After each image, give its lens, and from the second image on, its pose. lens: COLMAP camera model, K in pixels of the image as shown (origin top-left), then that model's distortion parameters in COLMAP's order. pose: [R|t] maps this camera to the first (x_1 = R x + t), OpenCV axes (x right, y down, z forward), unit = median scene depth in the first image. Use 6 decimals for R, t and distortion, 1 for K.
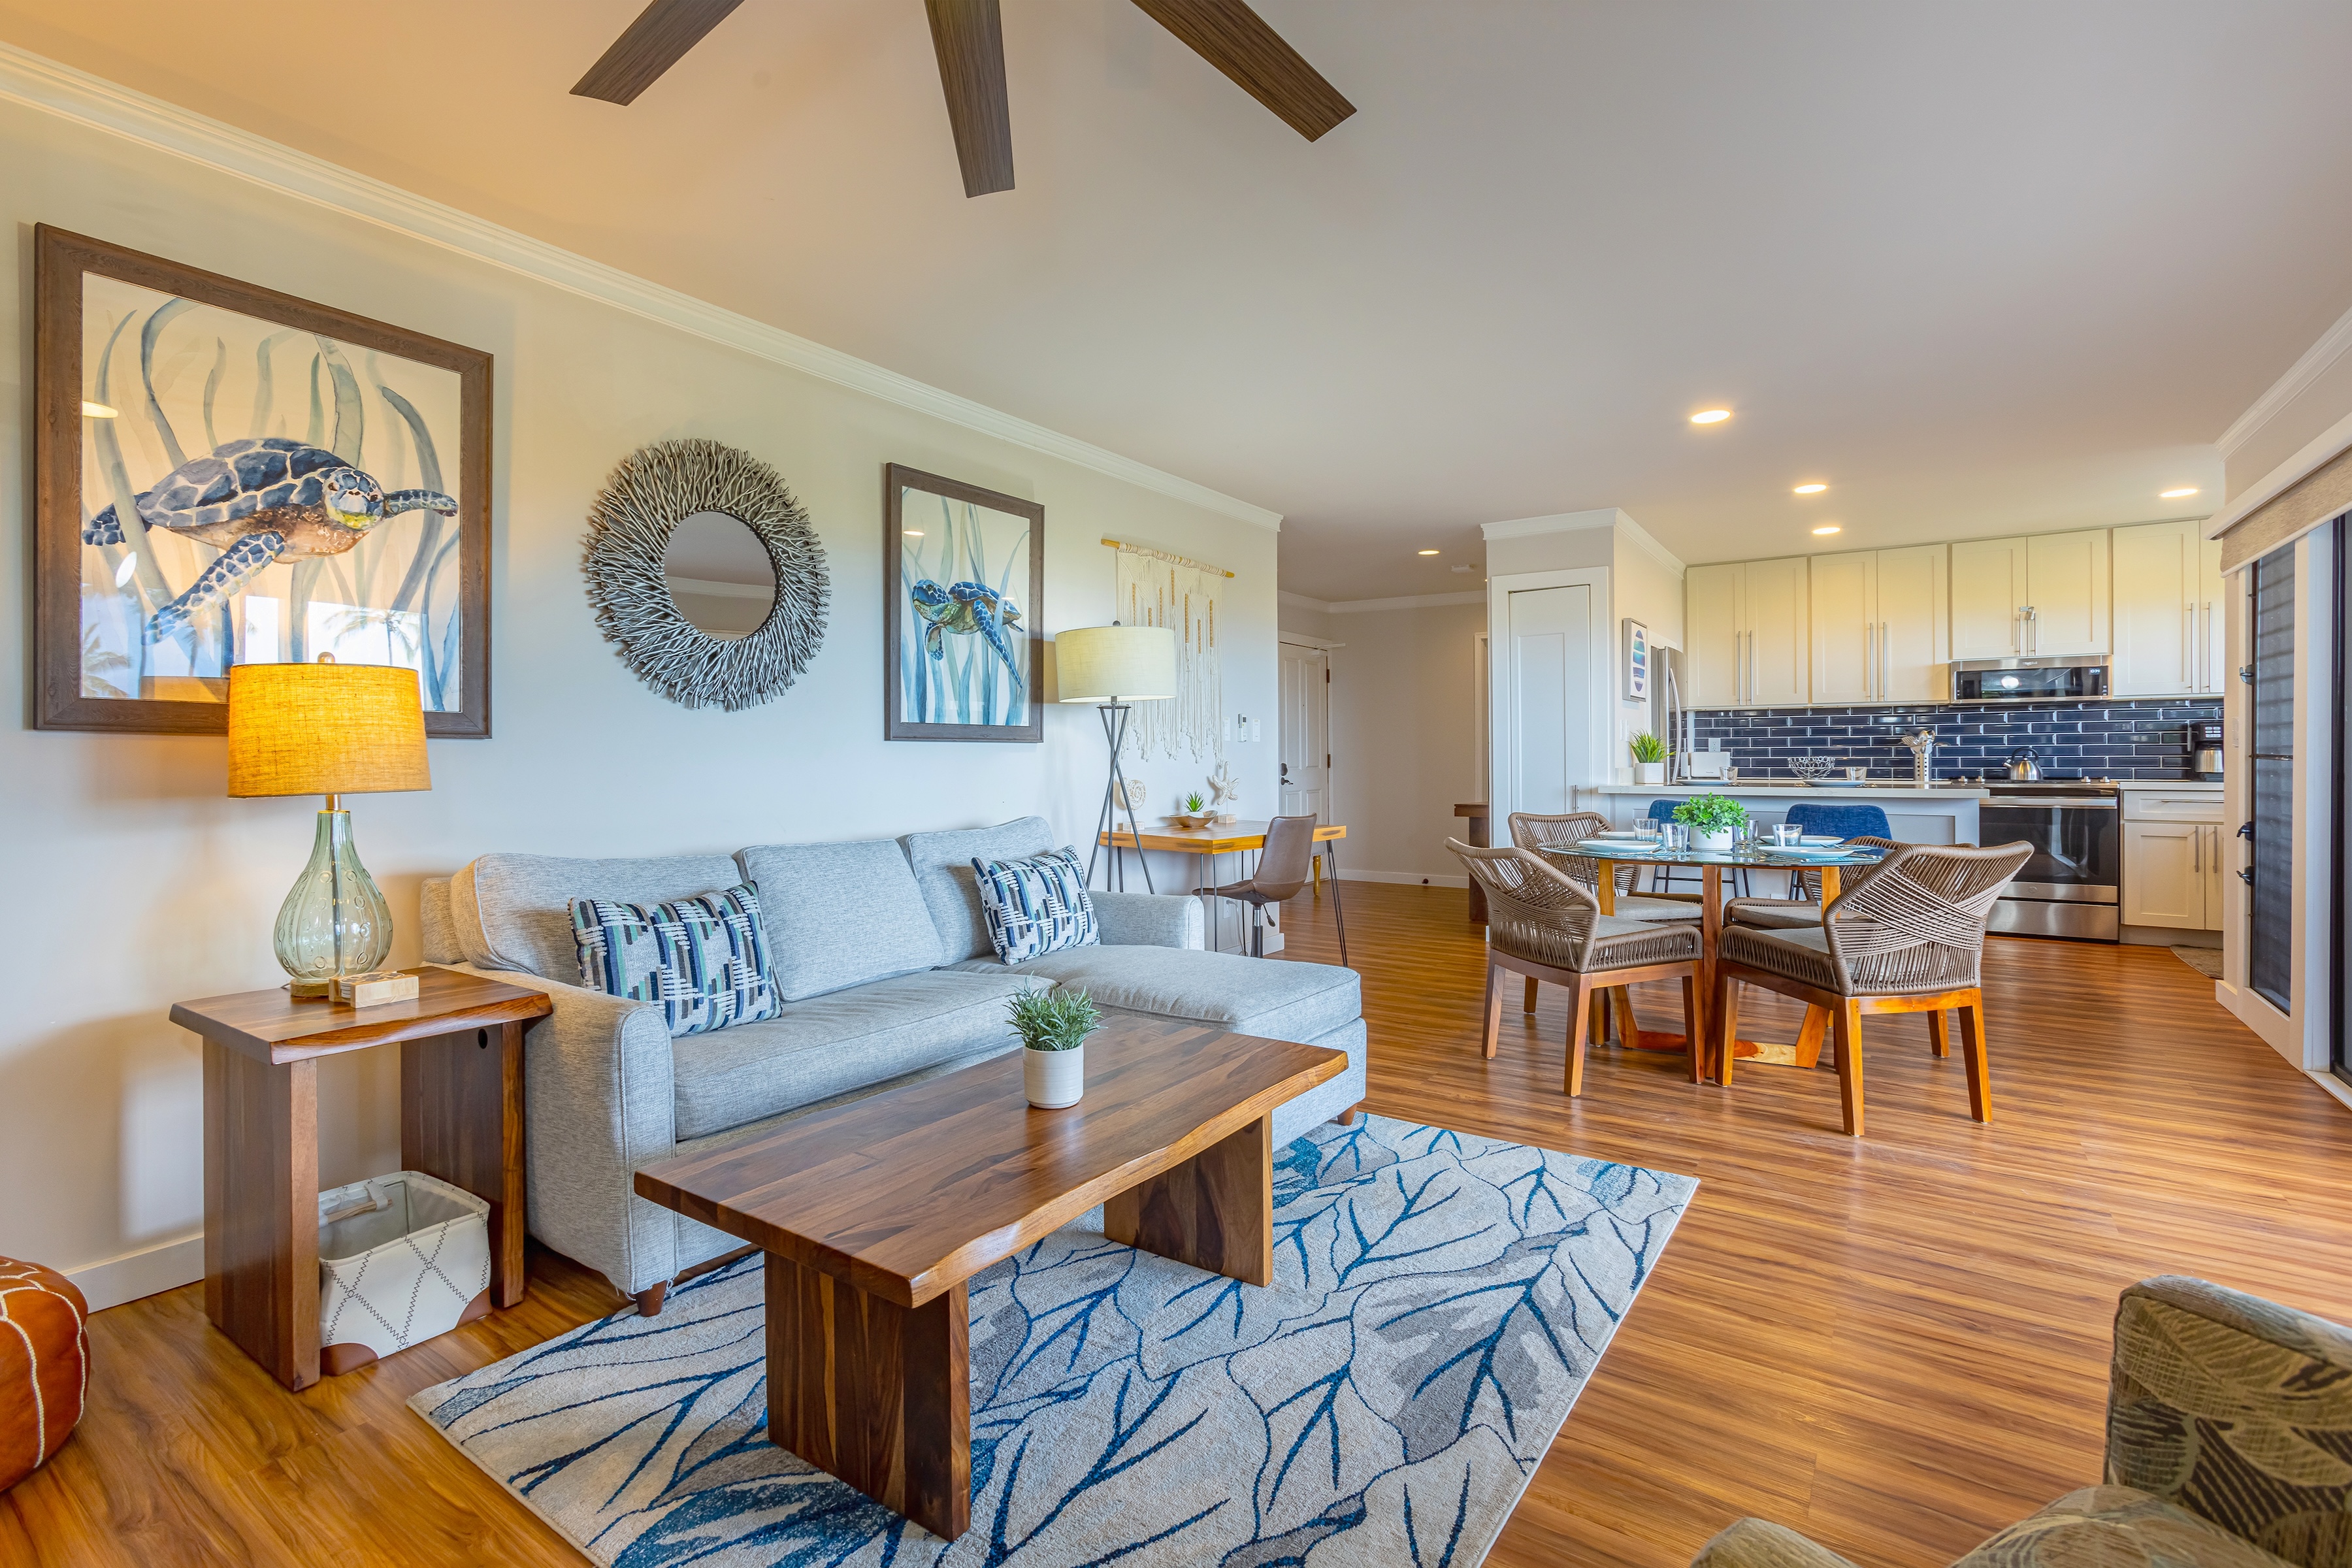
lens RADIAL K [[1062.8, 0, 1167.1], [0, 1062.8, 758.7], [0, 0, 1]] dist [-0.003937, 0.000154]
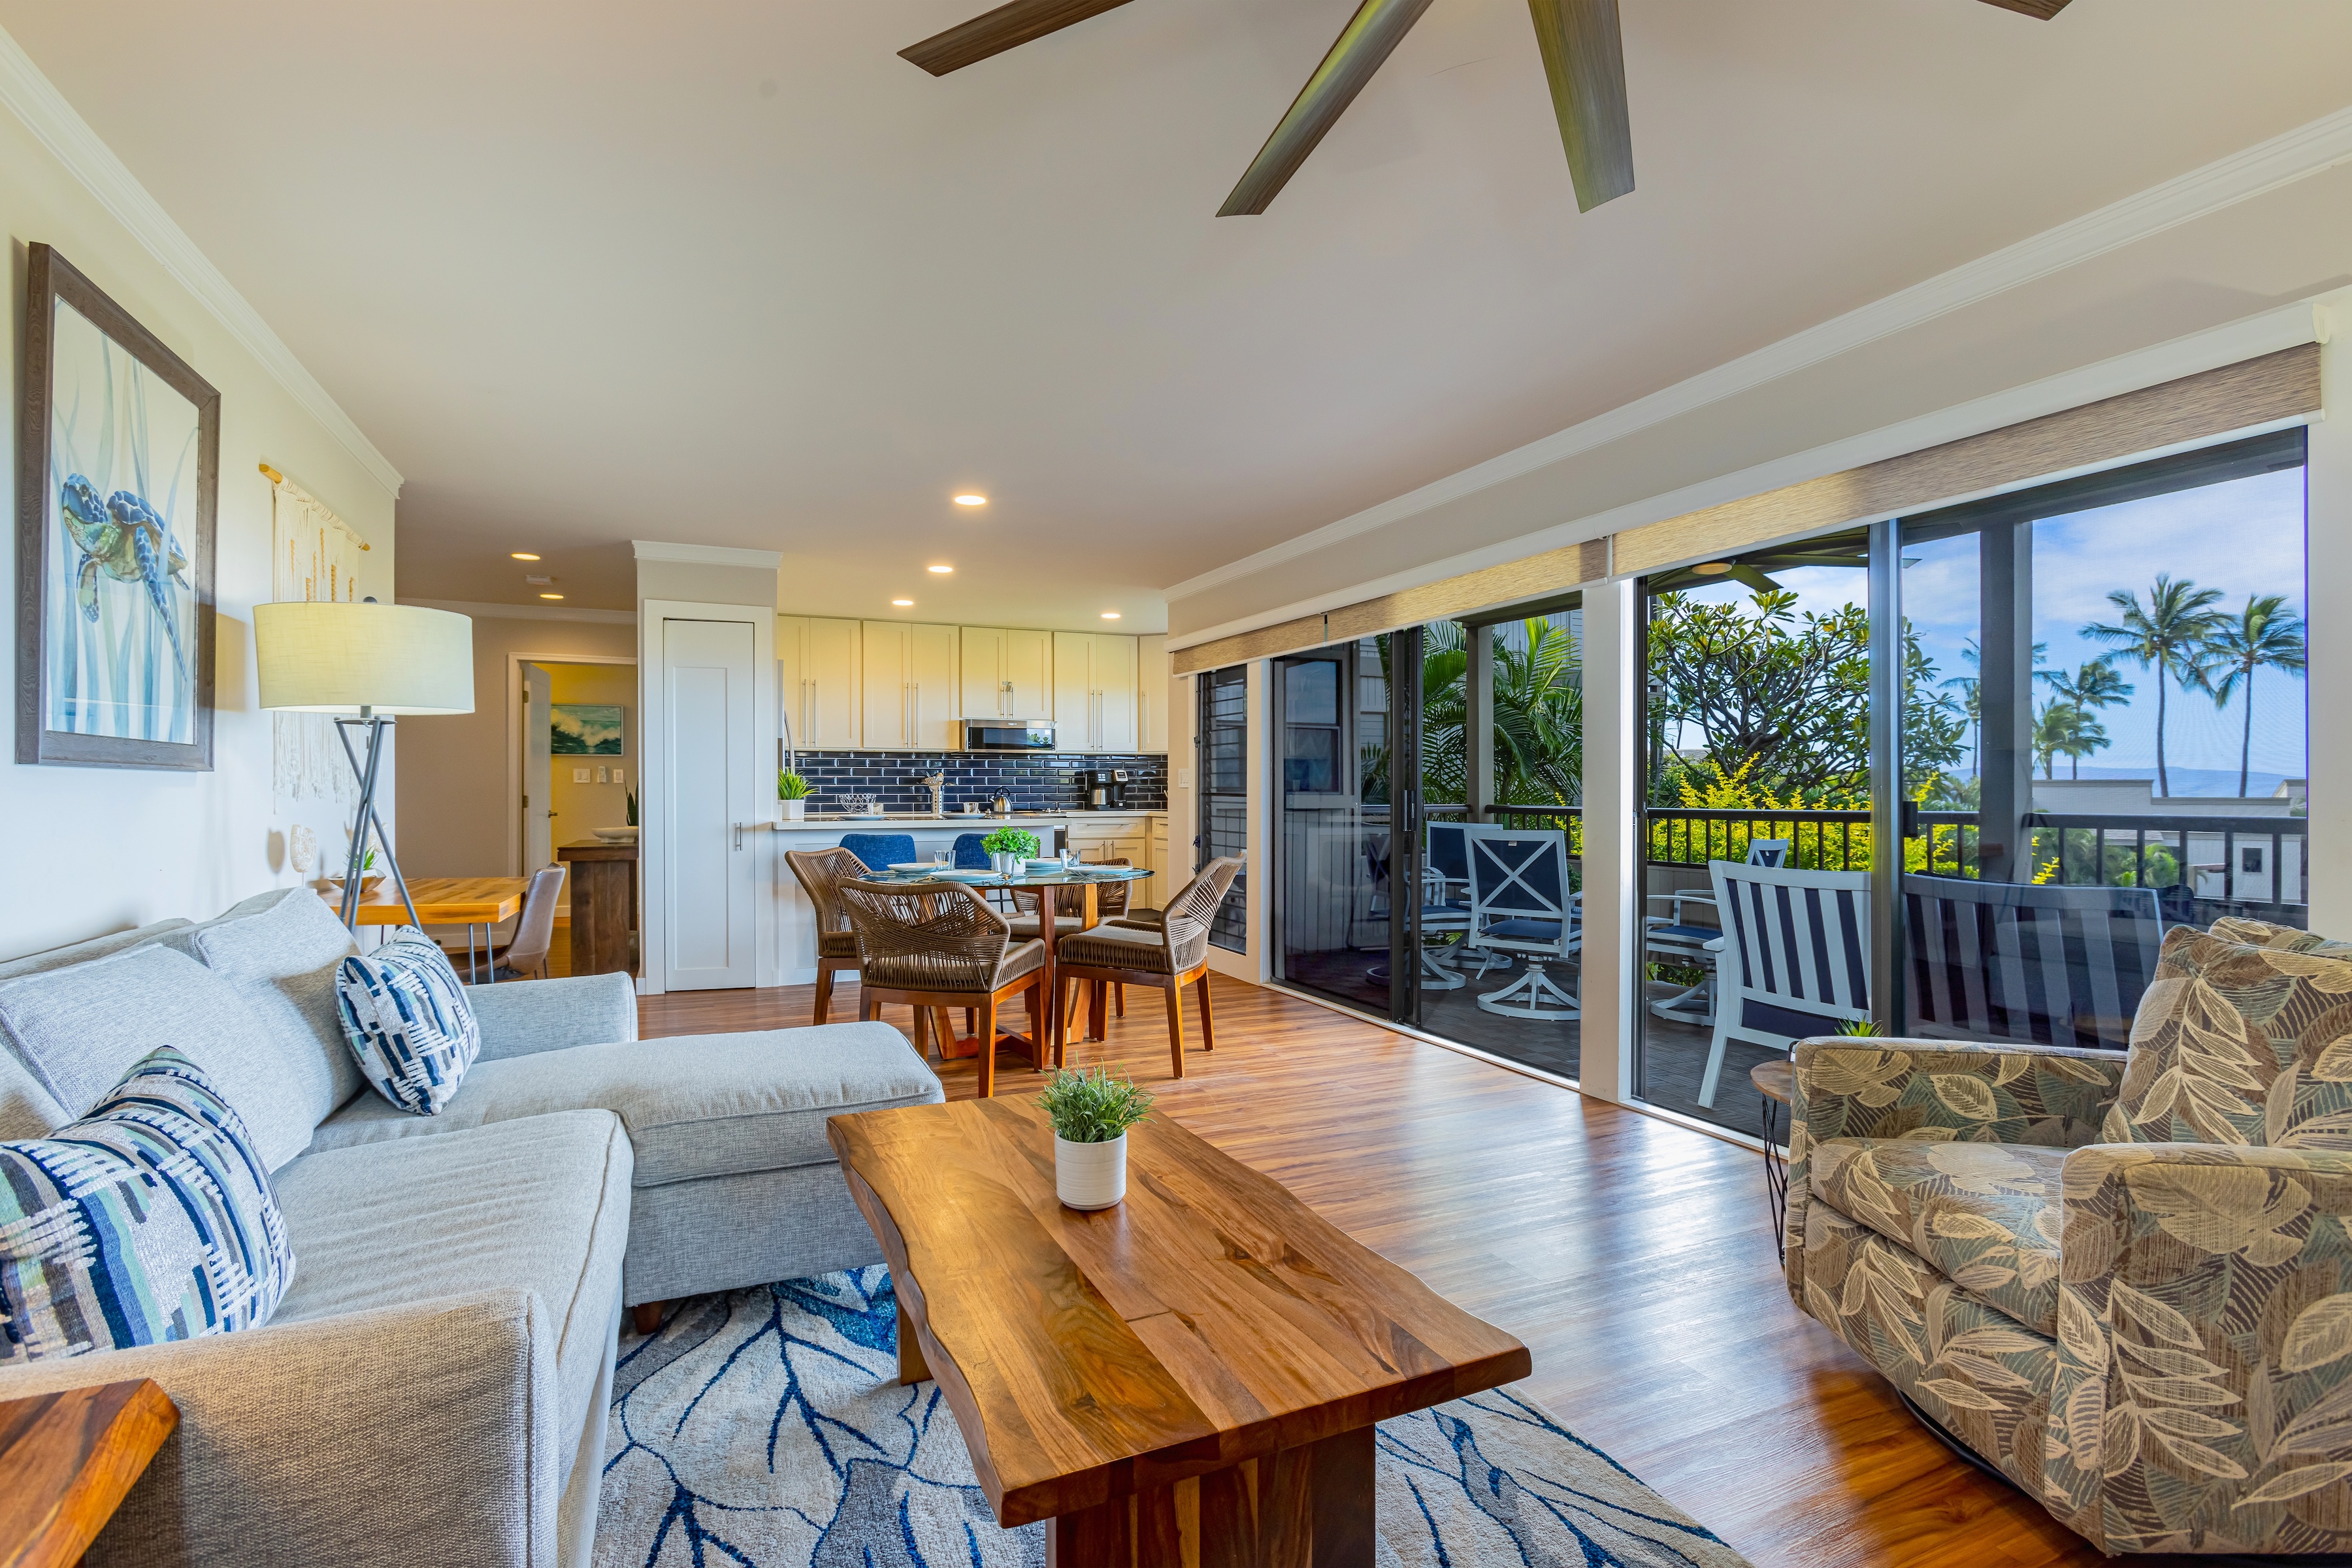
lens RADIAL K [[1061.7, 0, 1120.6], [0, 1061.7, 780.2], [0, 0, 1]] dist [-0.037213, 0.027431]
pose [[0.544007, 0.011821, 0.838998, -0.368586], [-0.001540, 0.999913, -0.013089, -0.002761], [-0.839079, 0.005829, 0.543978, 0.233337]]
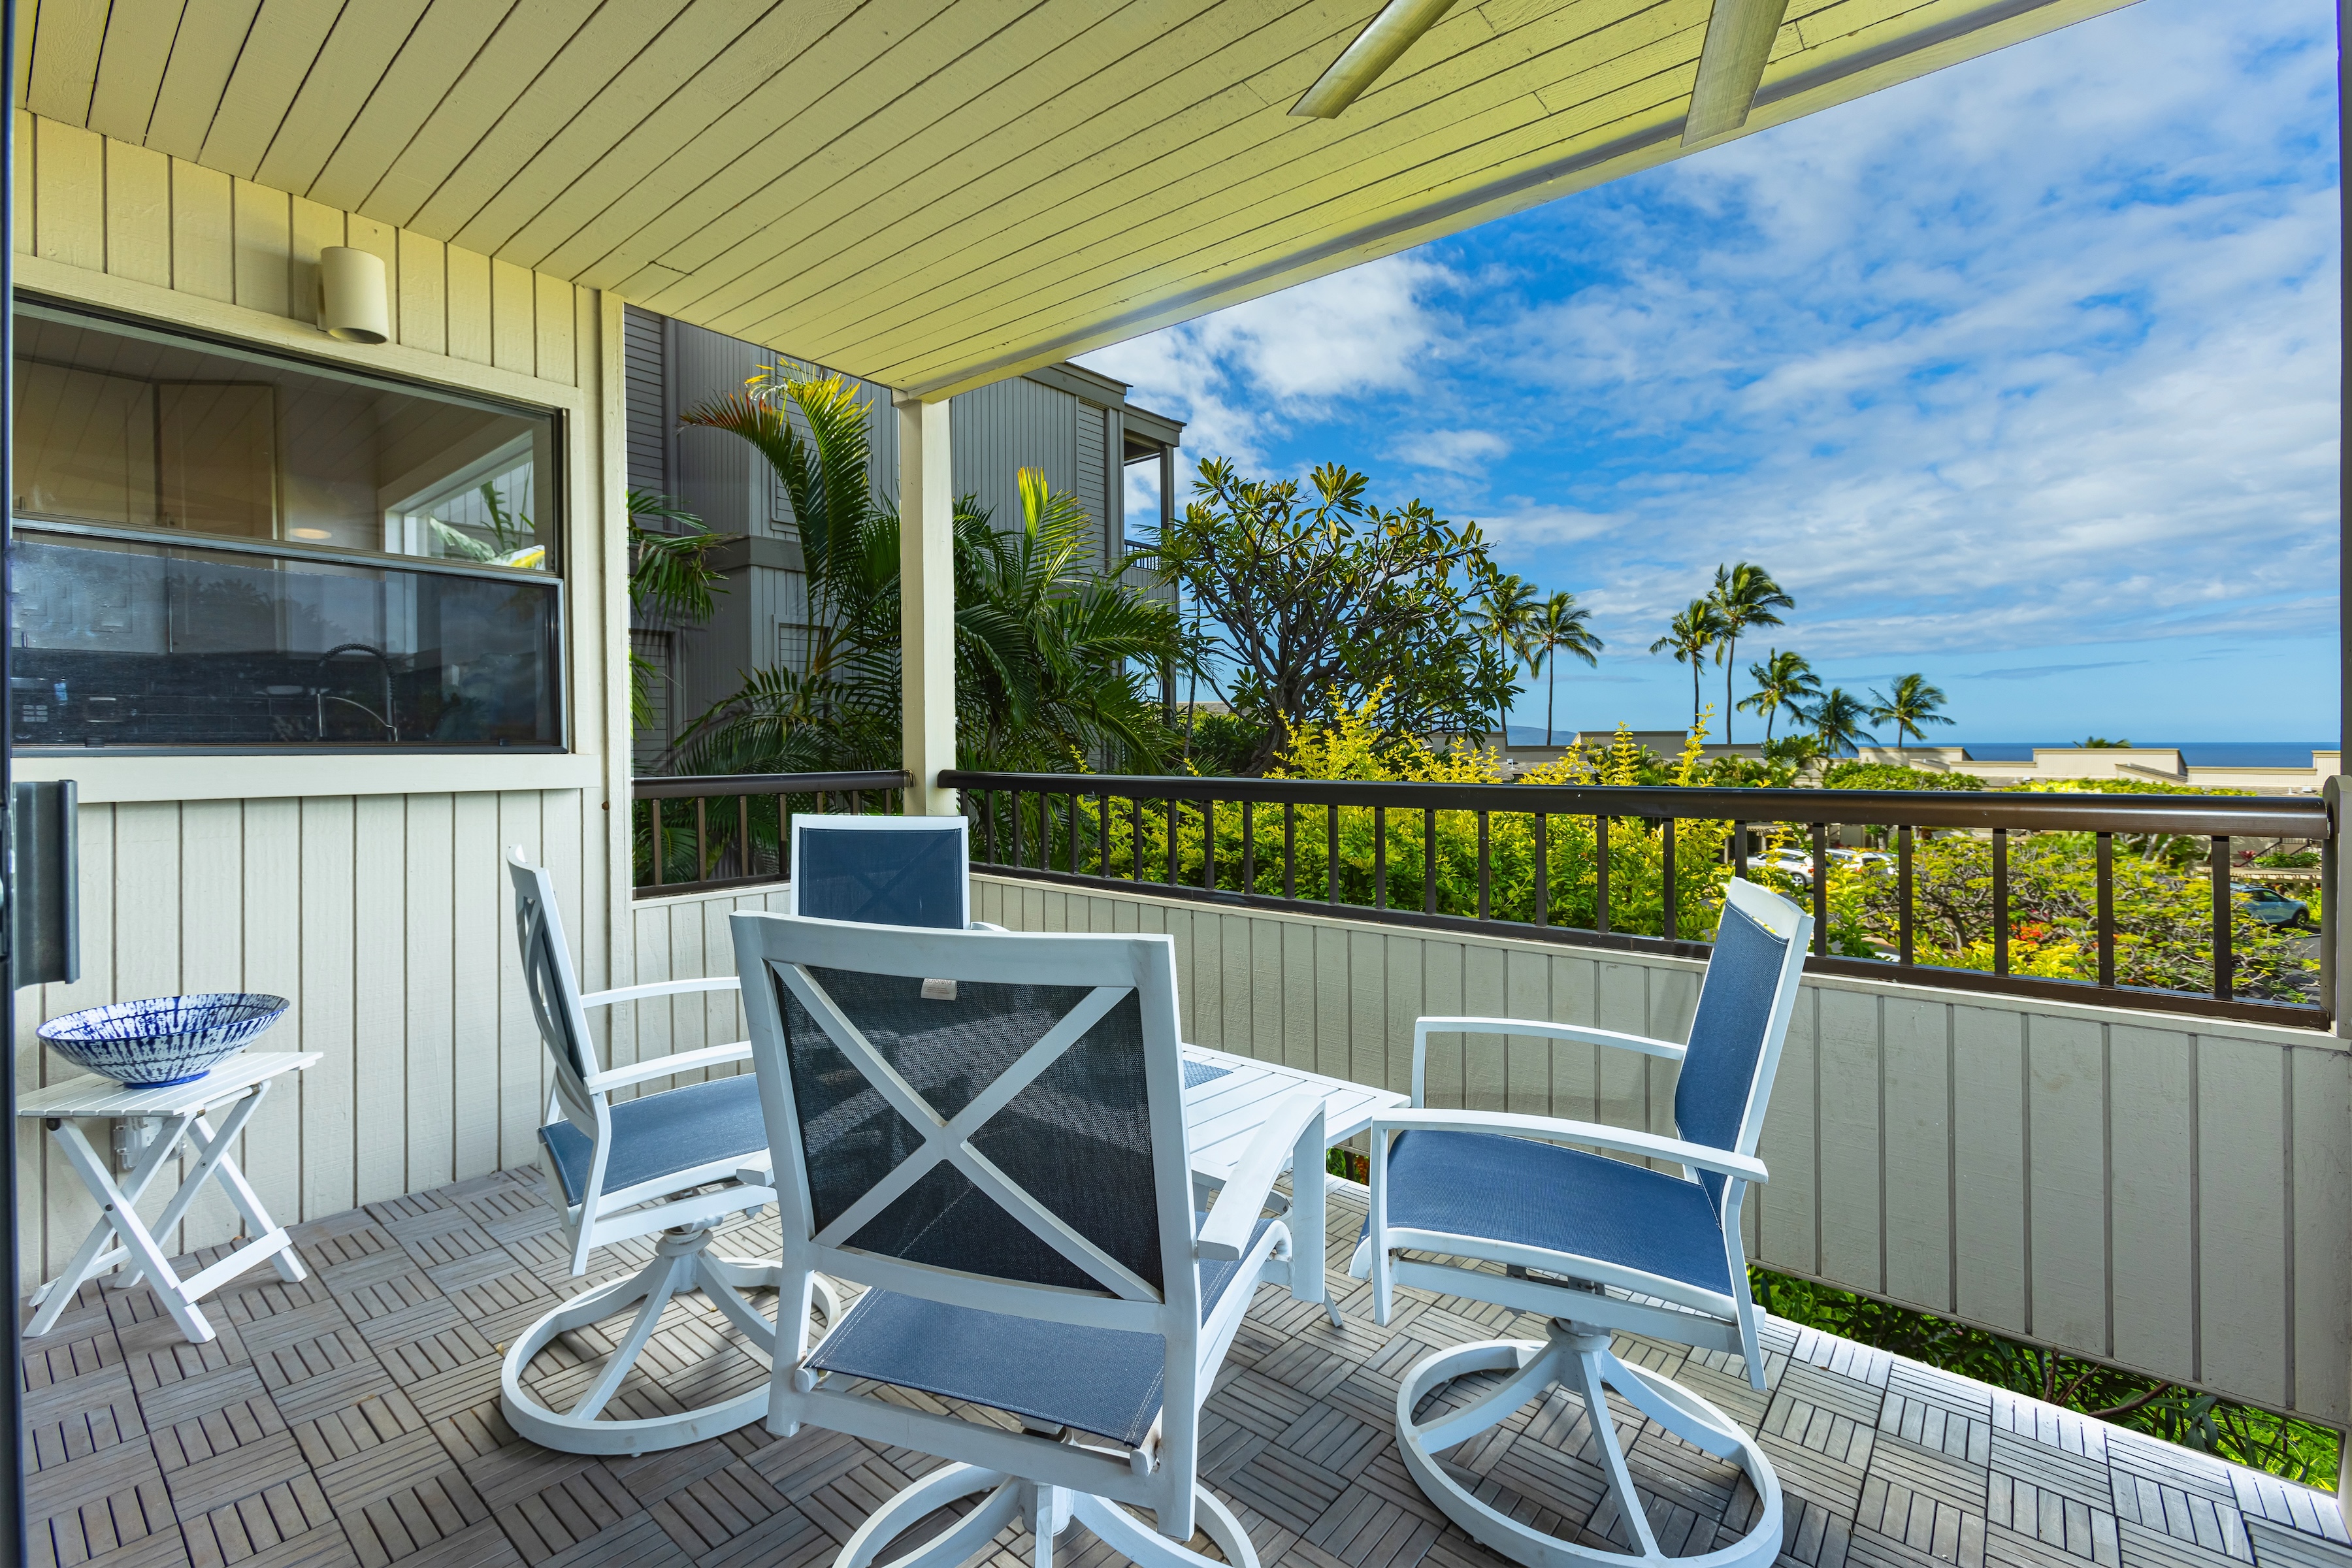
lens RADIAL K [[1042.7, 0, 1110.7], [0, 1042.7, 740.7], [0, 0, 1]] dist [0.001167, 0.008247]
pose [[0.127918, 0.006853, 0.991761, 0.666696], [0.007551, 0.999940, -0.007883, -0.002874], [-0.991756, 0.008497, 0.127858, 0.446764]]
